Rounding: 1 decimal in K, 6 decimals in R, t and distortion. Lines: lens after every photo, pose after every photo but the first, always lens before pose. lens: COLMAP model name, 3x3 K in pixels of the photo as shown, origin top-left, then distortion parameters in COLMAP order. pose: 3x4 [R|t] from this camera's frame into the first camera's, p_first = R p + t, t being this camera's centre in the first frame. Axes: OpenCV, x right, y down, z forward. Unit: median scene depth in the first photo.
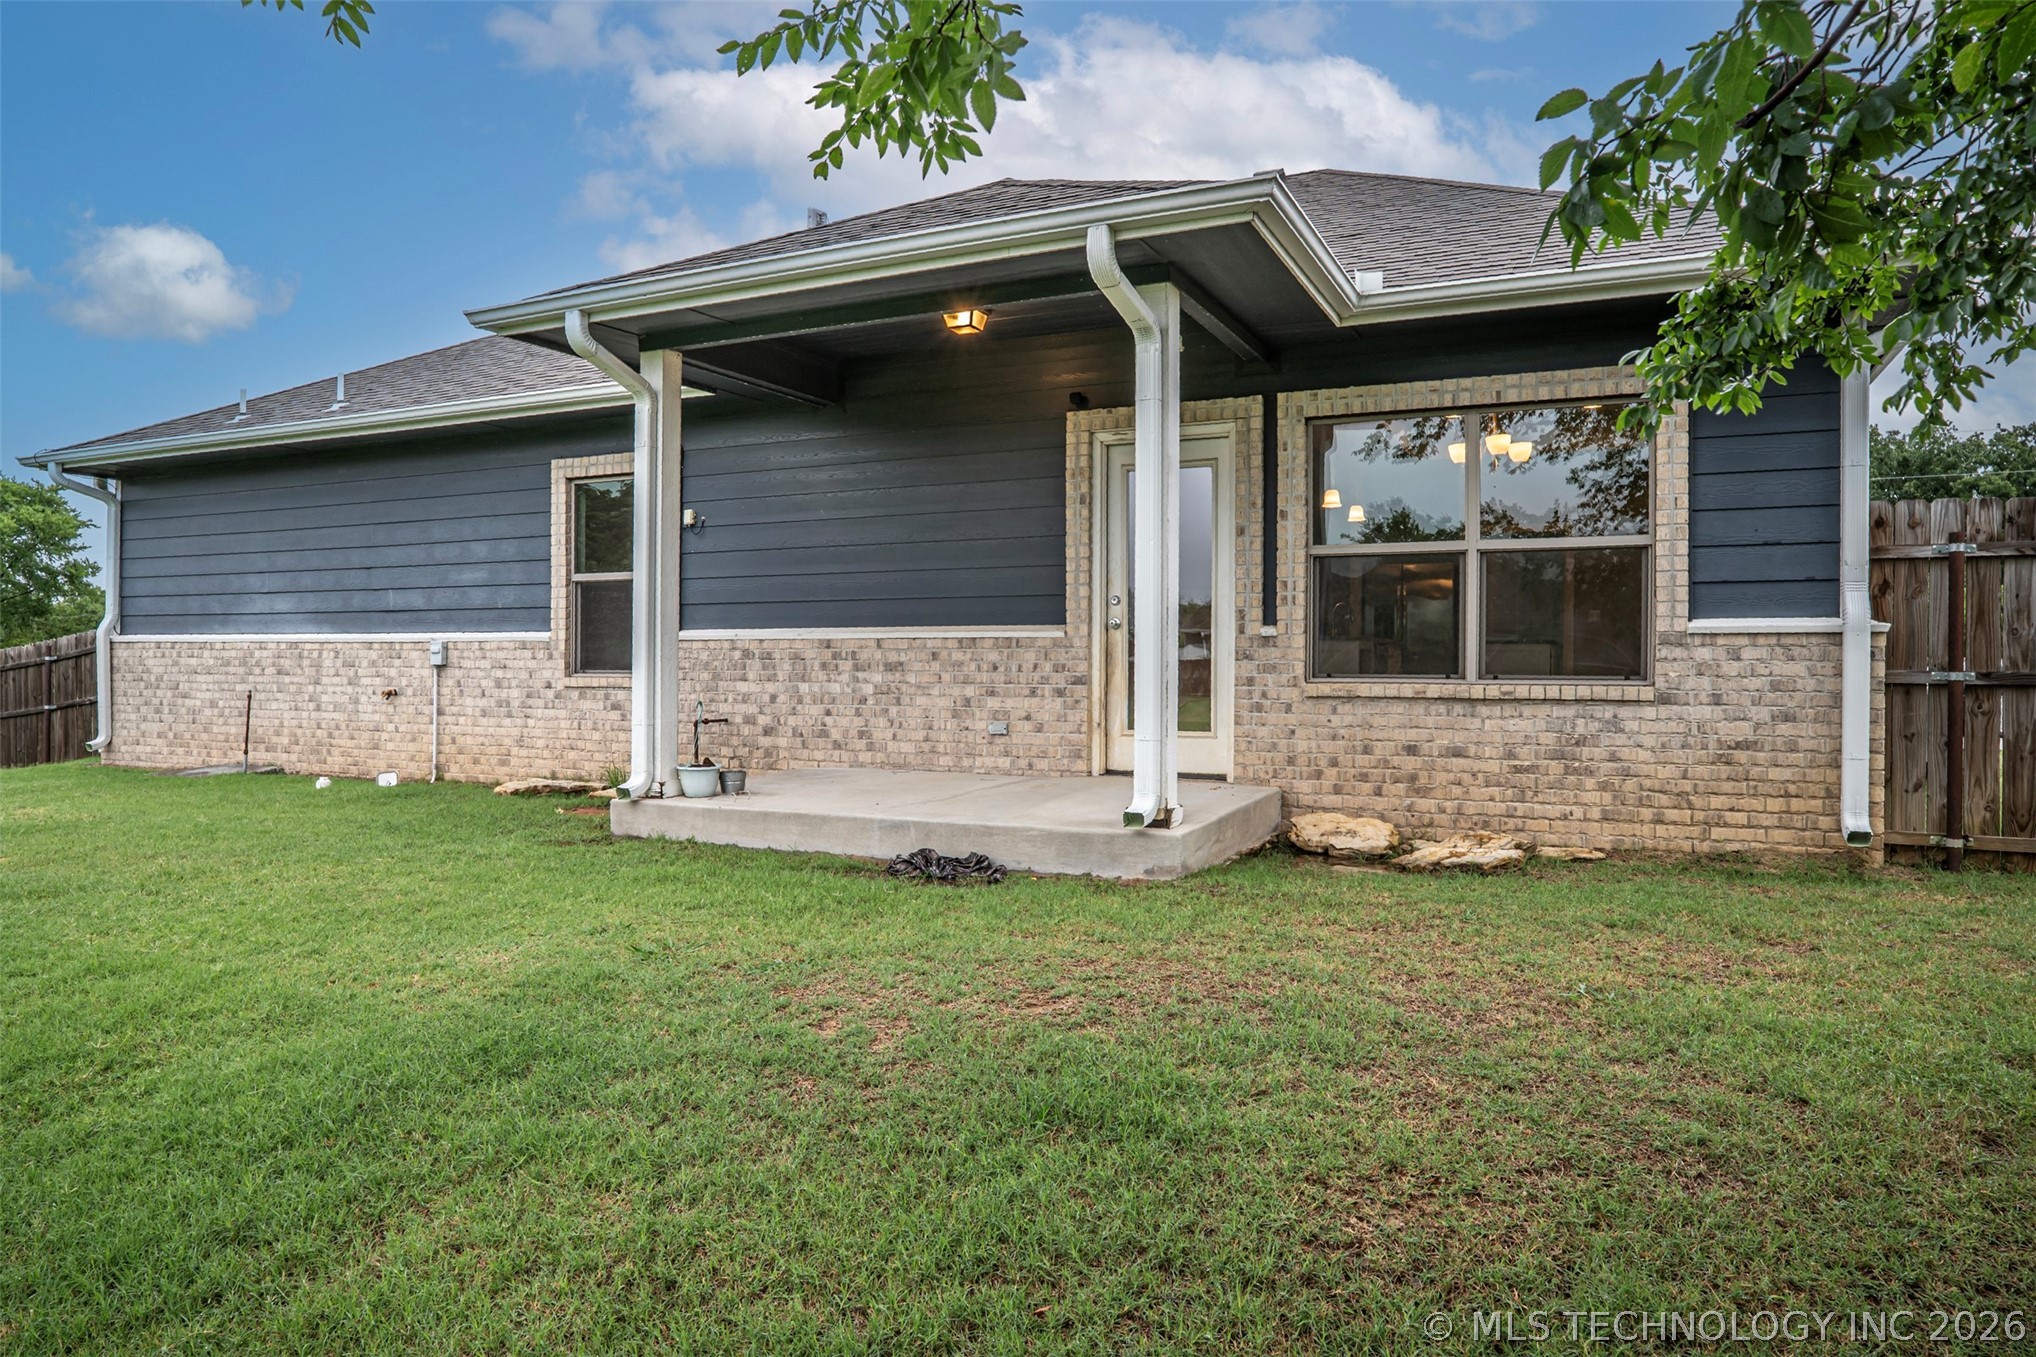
lens RADIAL K [[1196.0, 0, 1018.0], [0, 1196.0, 678.5], [0, 0, 1]] dist [-0.066713, 0.044165]
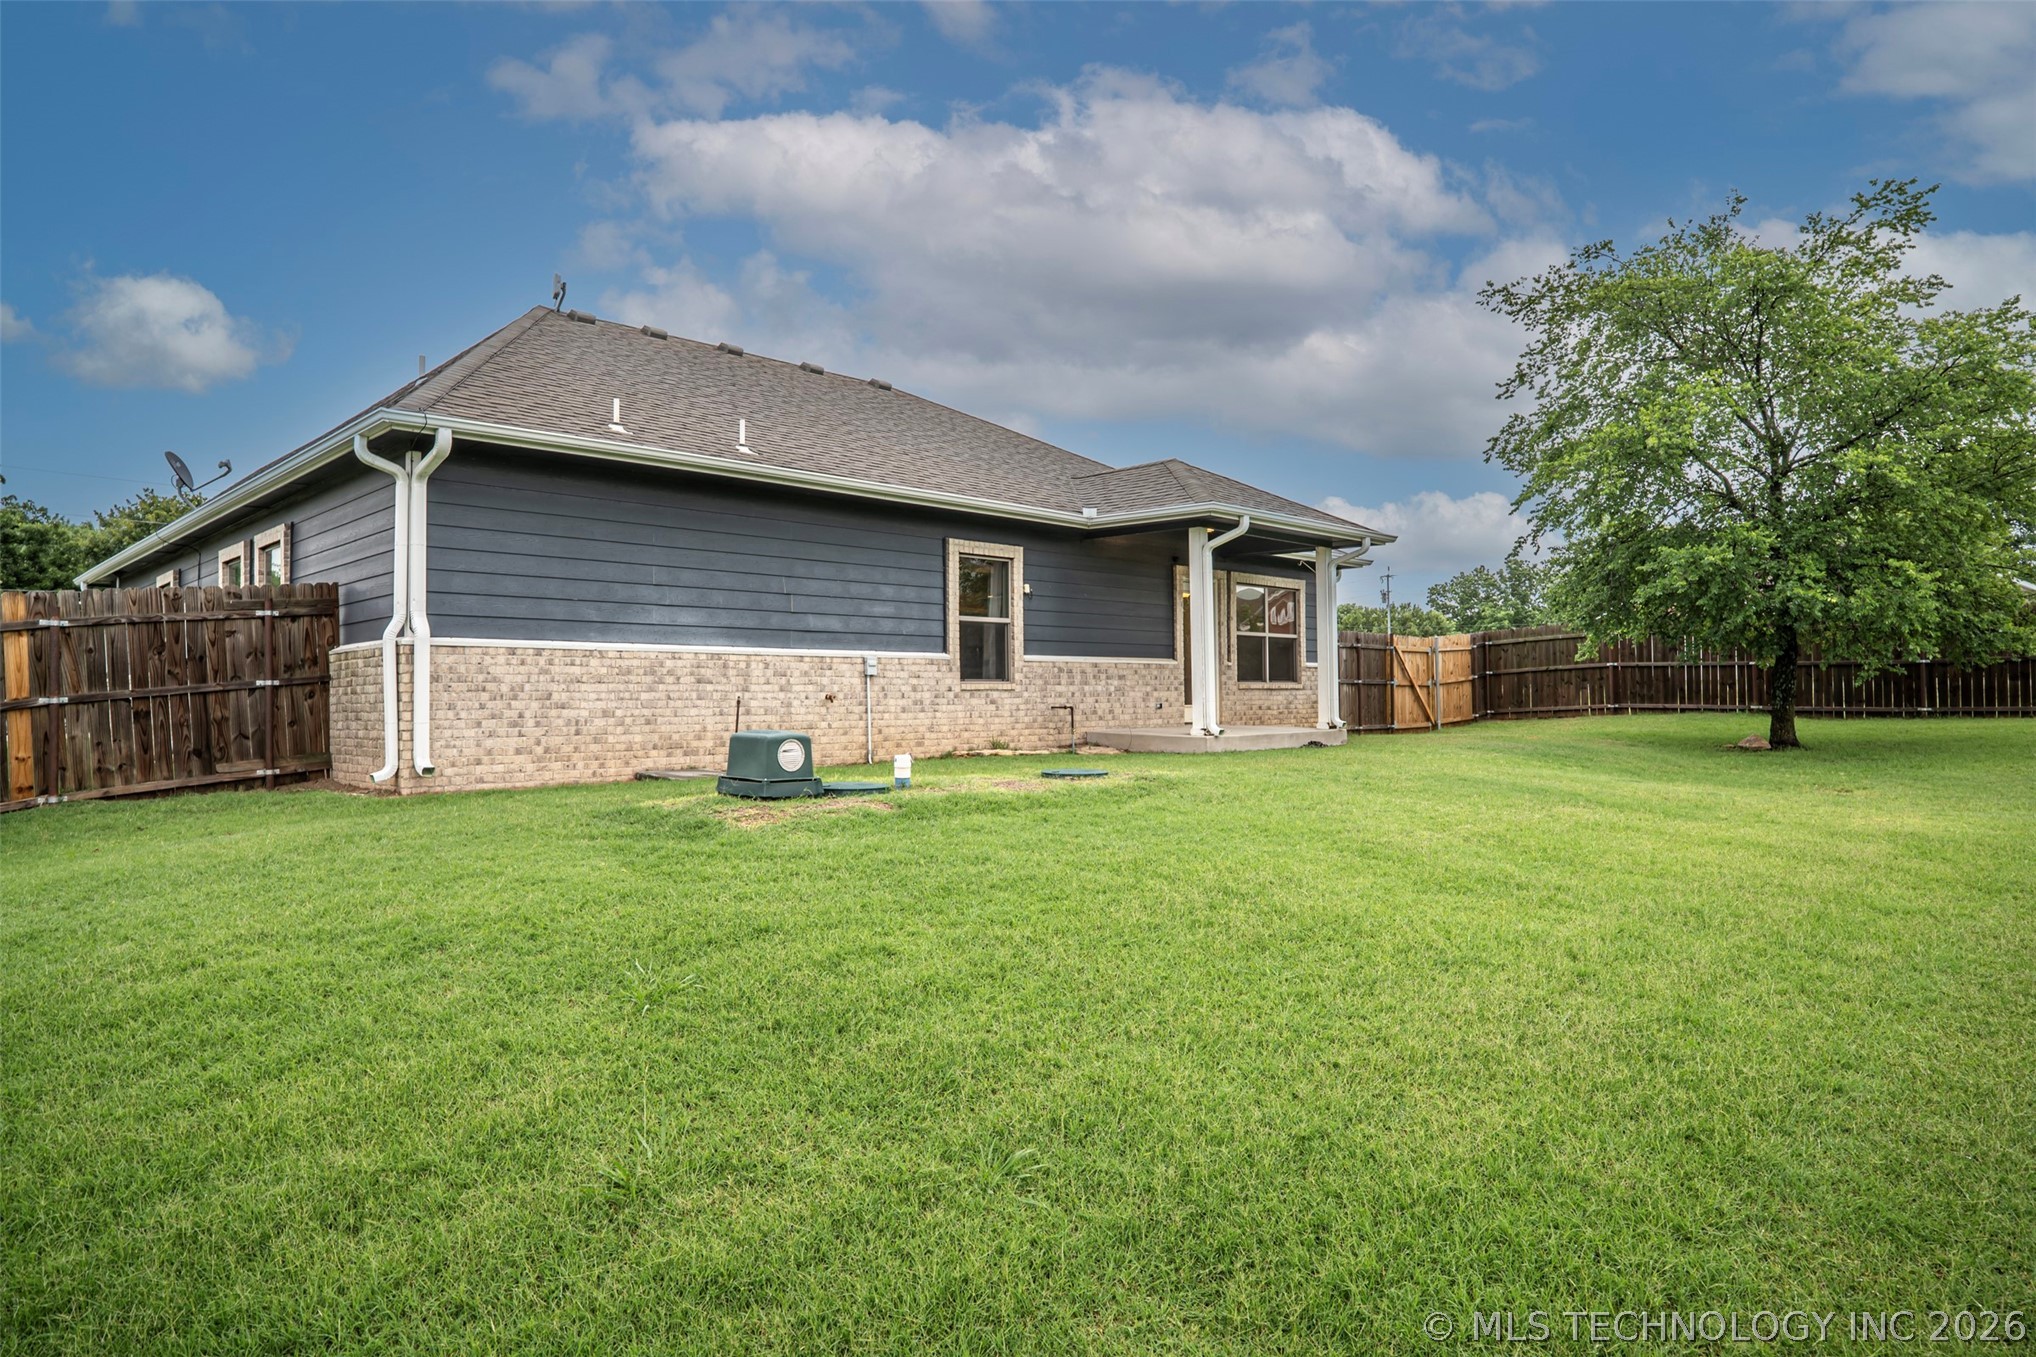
lens RADIAL K [[1196.0, 0, 1018.0], [0, 1196.0, 678.5], [0, 0, 1]] dist [-0.066713, 0.044165]
pose [[0.356207, 0.005465, 0.934391, -1.639200], [0.016164, 0.999797, -0.012010, 0.010907], [-0.934267, 0.019382, 0.356046, 0.355503]]
